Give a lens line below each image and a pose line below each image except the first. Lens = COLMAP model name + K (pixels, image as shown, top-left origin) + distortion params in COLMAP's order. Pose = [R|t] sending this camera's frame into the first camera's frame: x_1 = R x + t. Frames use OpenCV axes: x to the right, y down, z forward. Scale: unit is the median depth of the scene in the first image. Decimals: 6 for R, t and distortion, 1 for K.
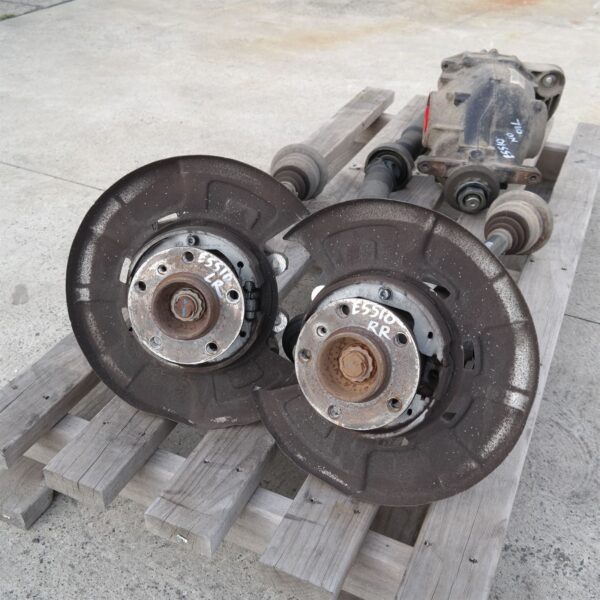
lens RADIAL K [[692.0, 0, 300.0], [0, 692.0, 298.5], [0, 0, 1]] dist [-0.012495, 0.000000]
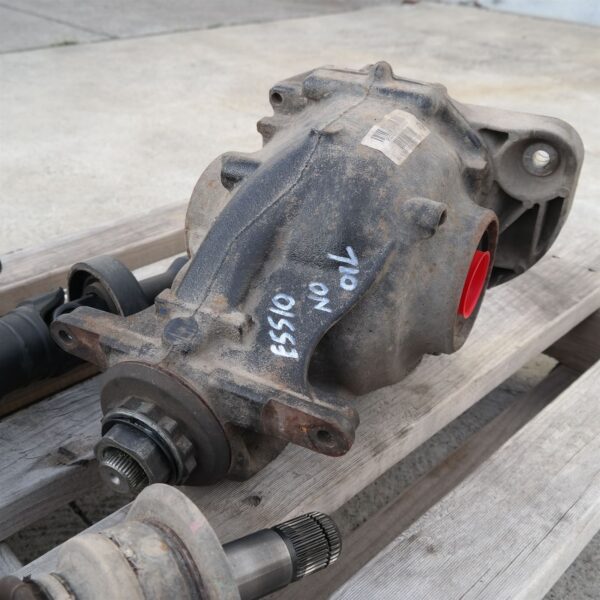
lens RADIAL K [[692.0, 0, 299.8], [0, 692.0, 302.0], [0, 0, 1]] dist [-0.012495, 0.000000]
pose [[0.937397, 0.171451, -0.303137, 0.395034], [-0.199867, 0.977658, -0.065100, -0.202857], [0.285203, 0.121612, 0.950721, 0.660097]]
